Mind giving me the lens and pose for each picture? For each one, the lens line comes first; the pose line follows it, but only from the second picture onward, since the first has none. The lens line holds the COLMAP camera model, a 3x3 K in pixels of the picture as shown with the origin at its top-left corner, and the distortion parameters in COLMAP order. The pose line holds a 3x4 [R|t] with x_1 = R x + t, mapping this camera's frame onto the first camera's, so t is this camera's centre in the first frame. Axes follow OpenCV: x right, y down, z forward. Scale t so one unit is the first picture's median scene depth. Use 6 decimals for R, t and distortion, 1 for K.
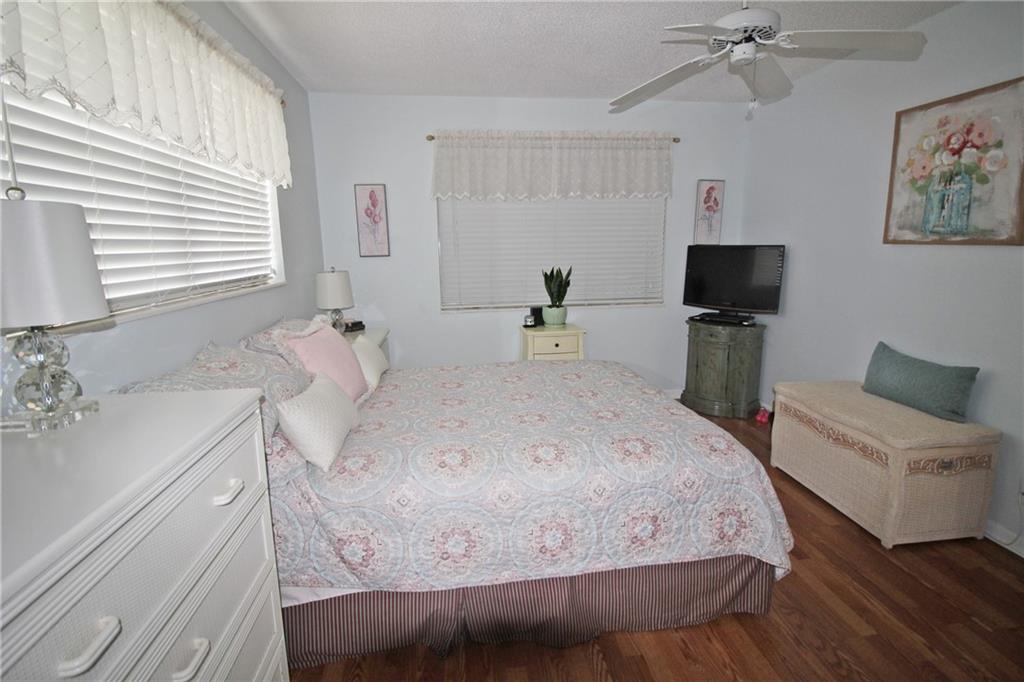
lens RADIAL K [[494.2, 0, 513.5], [0, 494.2, 326.2], [0, 0, 1]] dist [-0.000904, -0.011672]
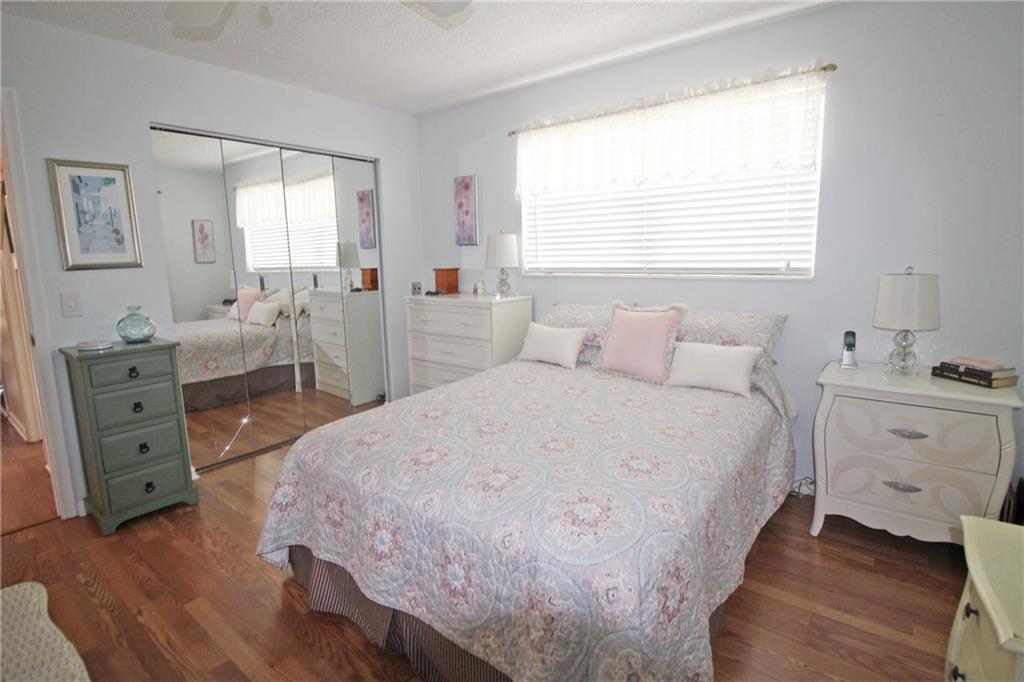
lens RADIAL K [[494.2, 0, 513.5], [0, 494.2, 326.2], [0, 0, 1]] dist [-0.000904, -0.011672]
pose [[-0.710709, 0.118879, -0.693369, 0.407454], [-0.092324, 0.961332, 0.259454, -0.142871], [0.697402, 0.248411, -0.672252, 0.950110]]
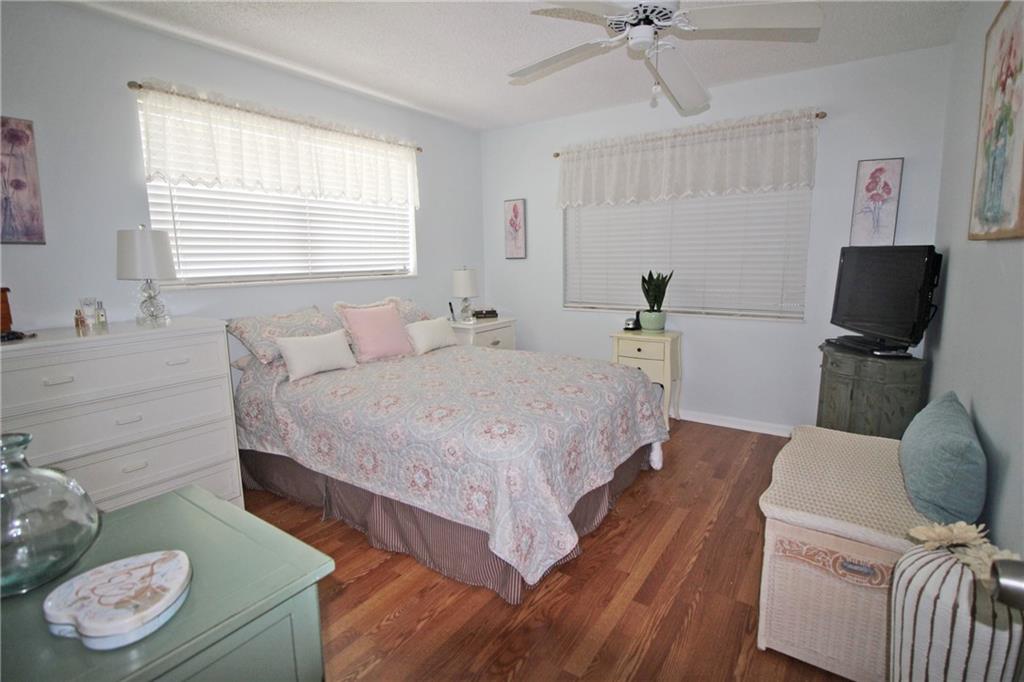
lens RADIAL K [[494.2, 0, 513.5], [0, 494.2, 326.2], [0, 0, 1]] dist [-0.000904, -0.011672]
pose [[0.743032, 0.095368, -0.662426, 0.535629], [-0.104665, 0.994175, 0.025728, -0.007307], [0.661020, 0.050216, 0.748686, 0.097809]]
